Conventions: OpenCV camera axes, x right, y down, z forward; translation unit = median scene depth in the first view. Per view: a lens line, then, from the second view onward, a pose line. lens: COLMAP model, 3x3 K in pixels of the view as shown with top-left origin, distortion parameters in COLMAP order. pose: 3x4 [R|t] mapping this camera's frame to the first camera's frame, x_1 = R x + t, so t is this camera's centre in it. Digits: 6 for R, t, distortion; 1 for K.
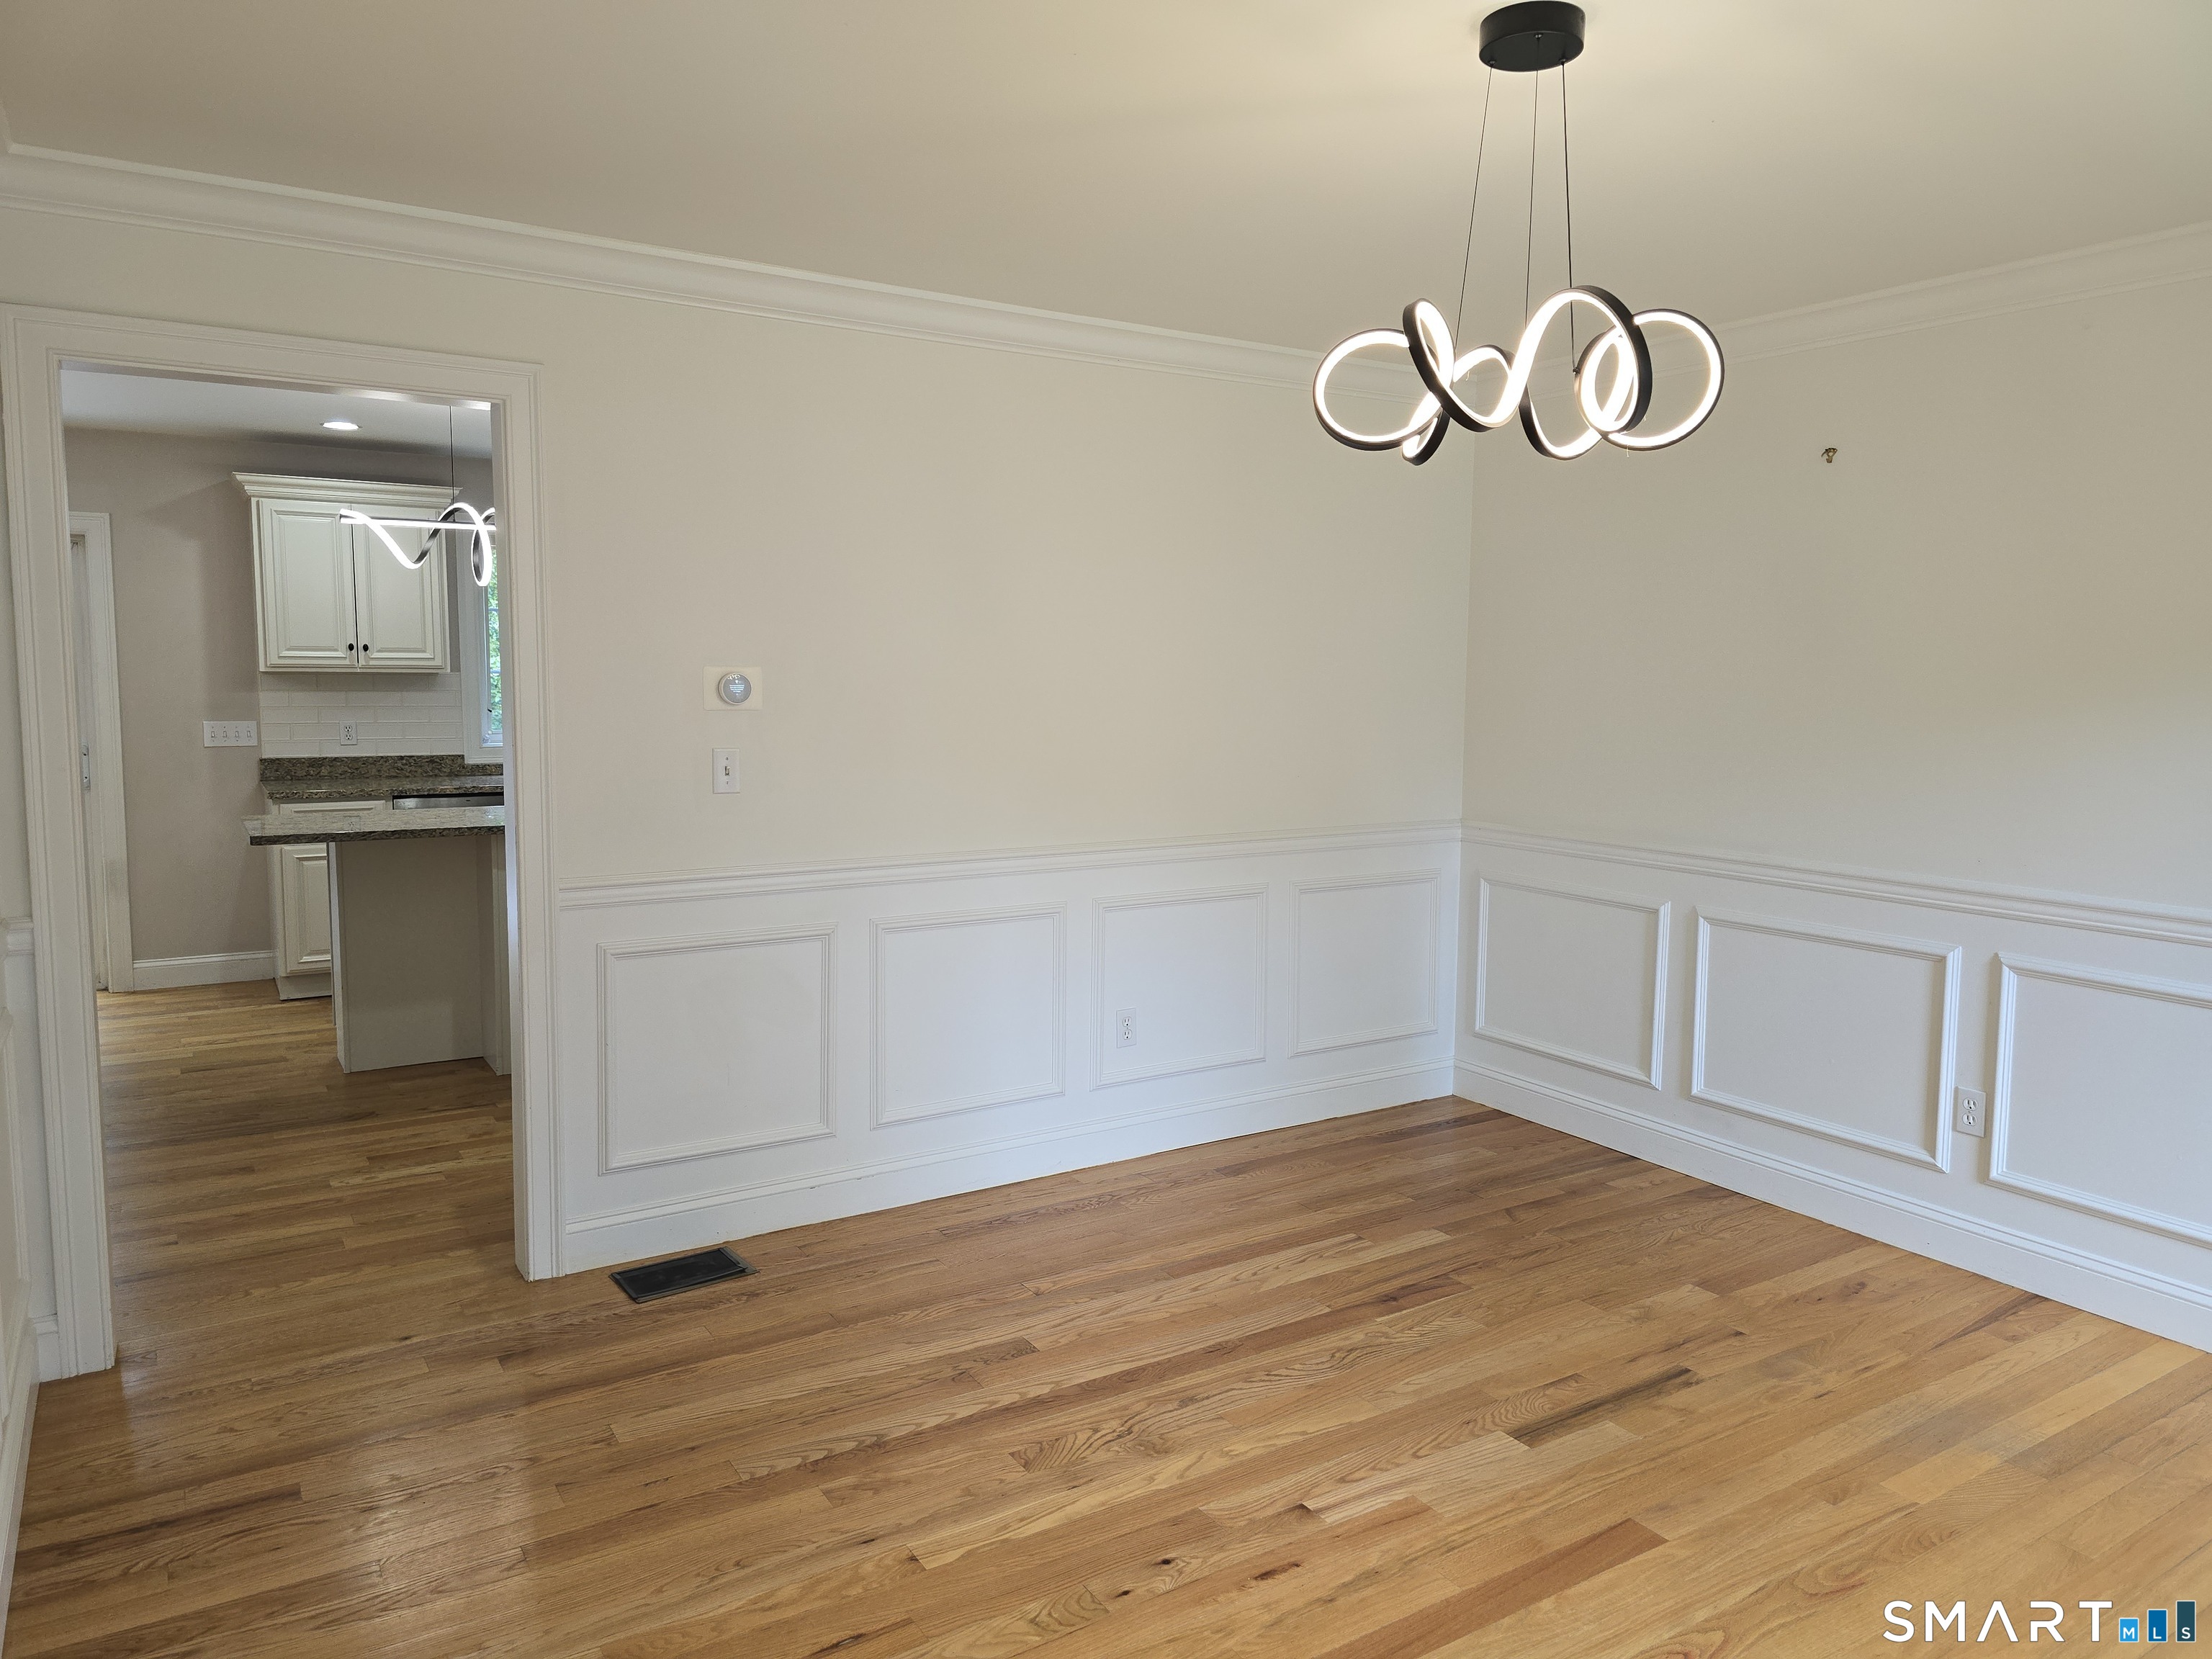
lens RADIAL K [[1494.0, 0, 1105.2], [0, 1494.0, 823.0], [0, 0, 1]] dist [0.058047, -0.055627]
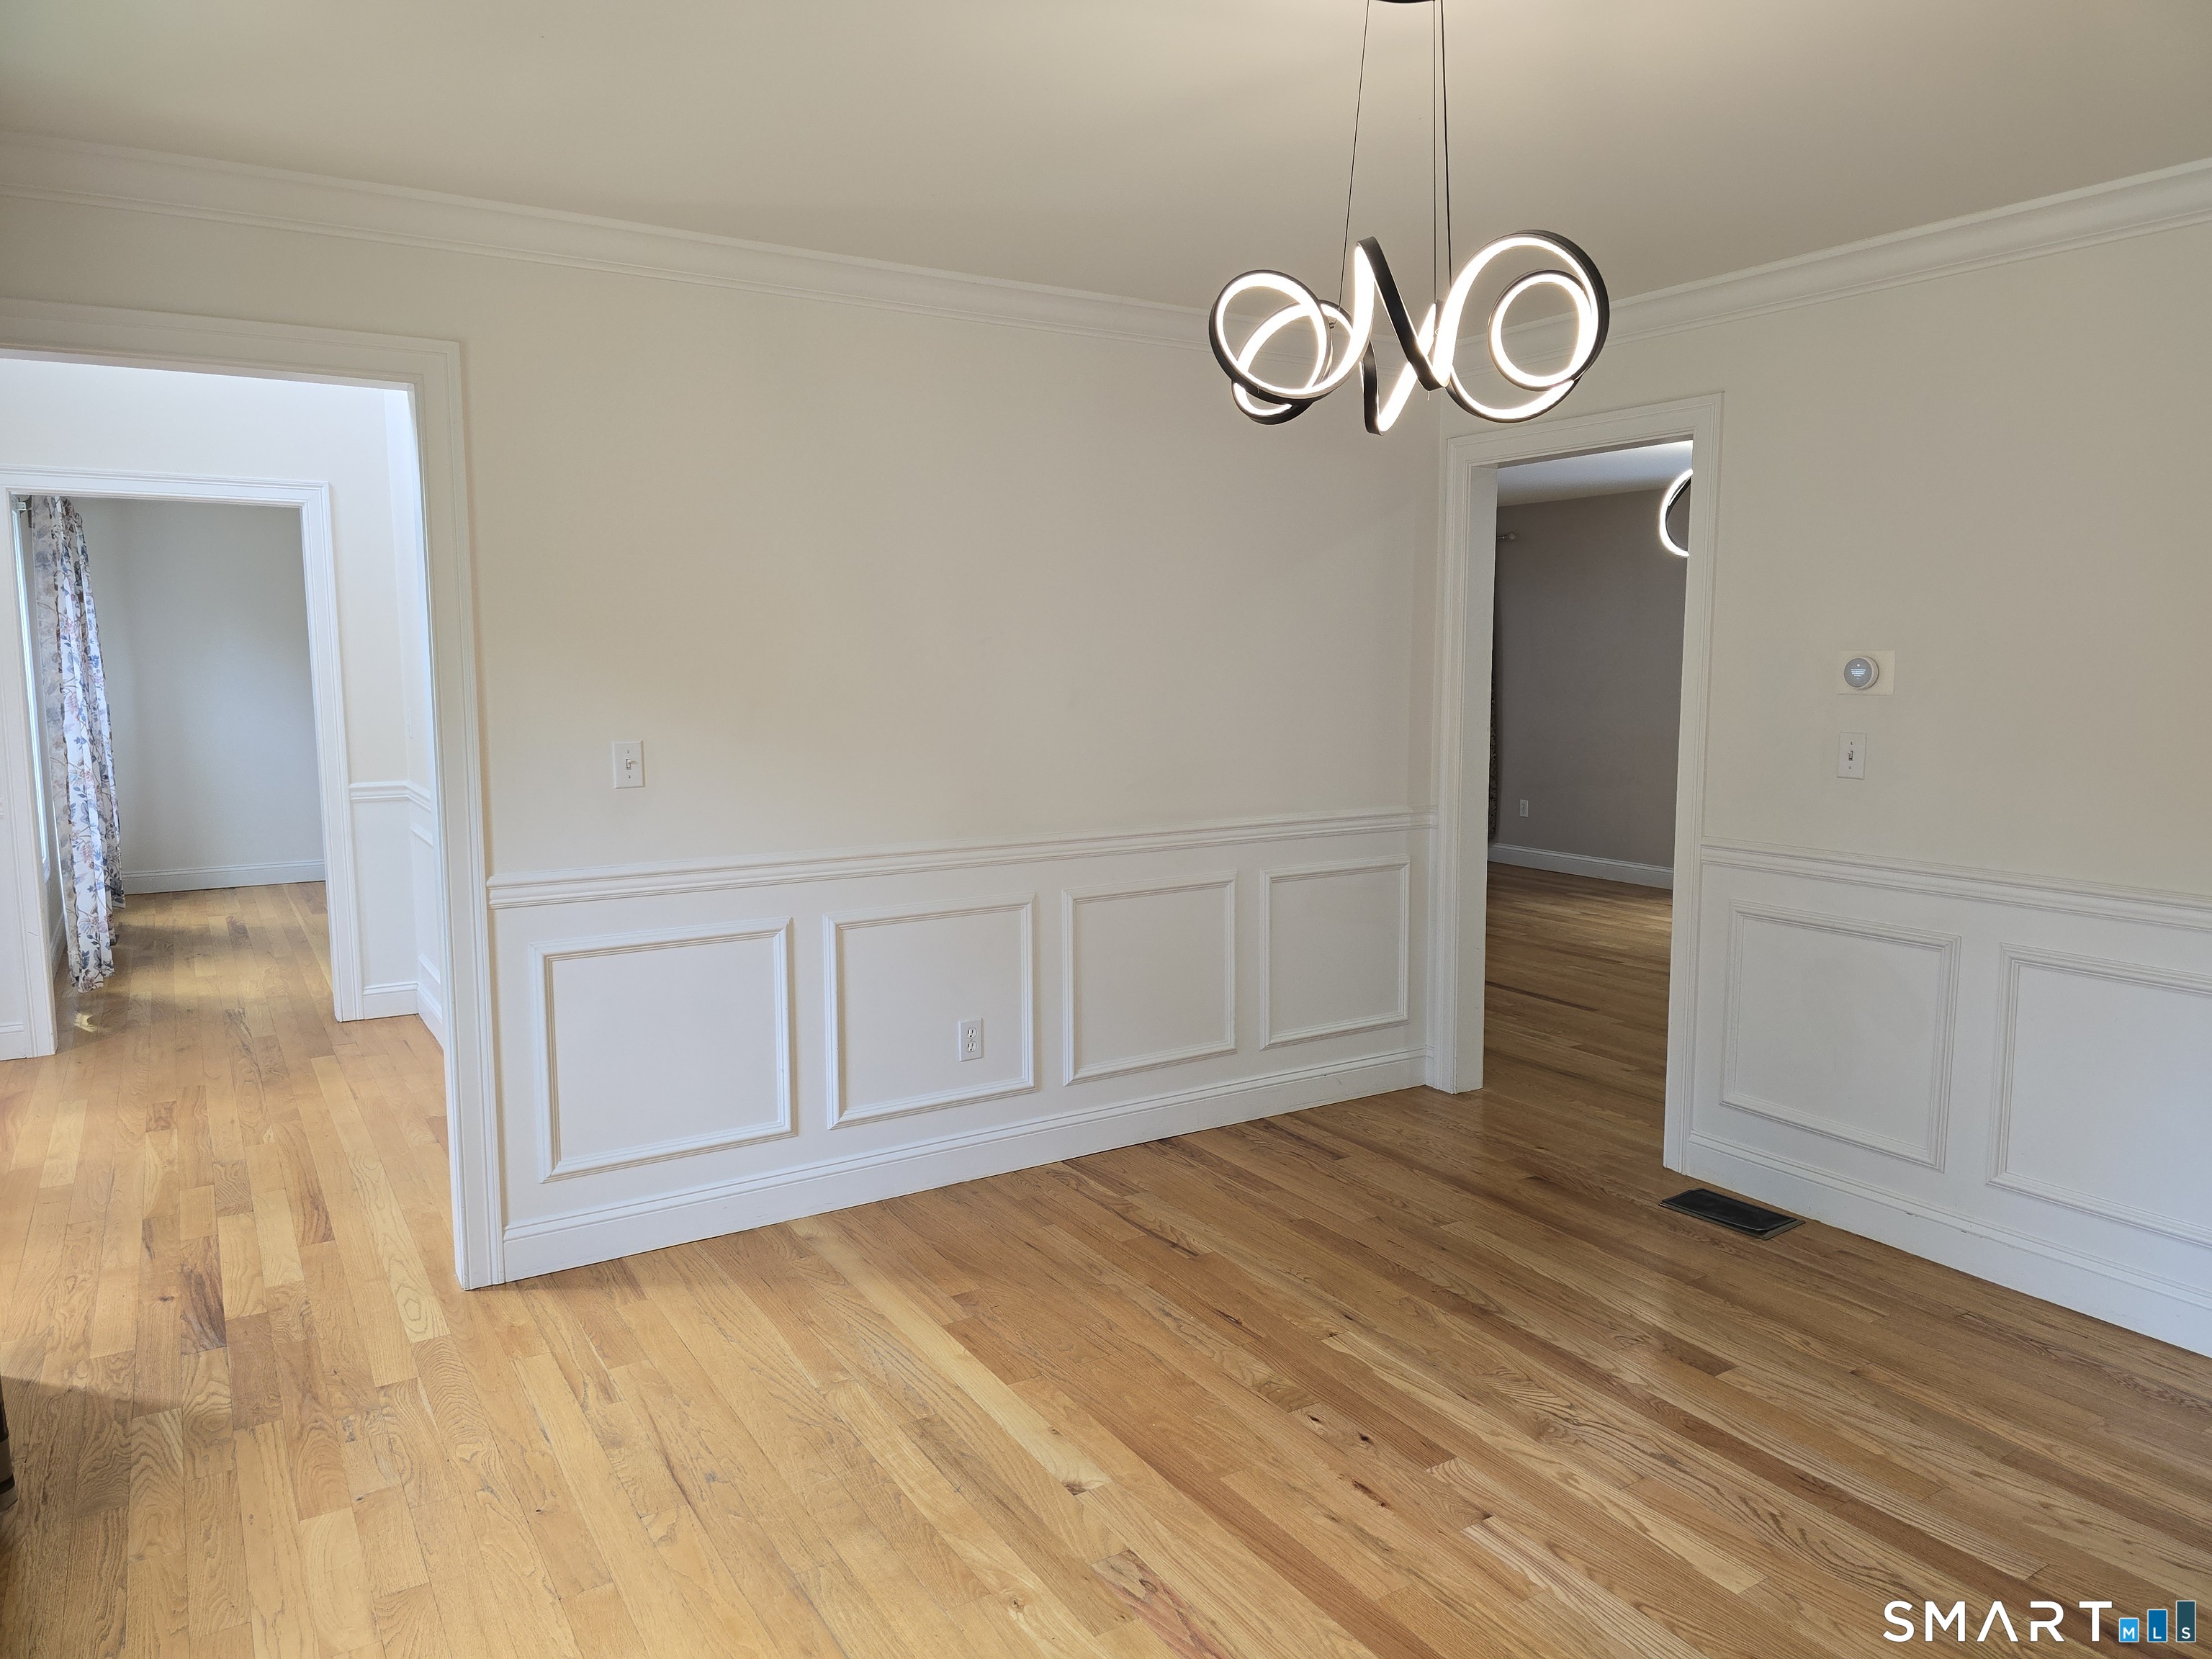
lens RADIAL K [[1494.0, 0, 1105.2], [0, 1494.0, 823.0], [0, 0, 1]] dist [0.058047, -0.055627]
pose [[-0.012661, 0.105602, -0.994328, 0.861595], [-0.102250, 0.989058, 0.106345, -0.053089], [0.994678, 0.103016, -0.001724, 0.583349]]
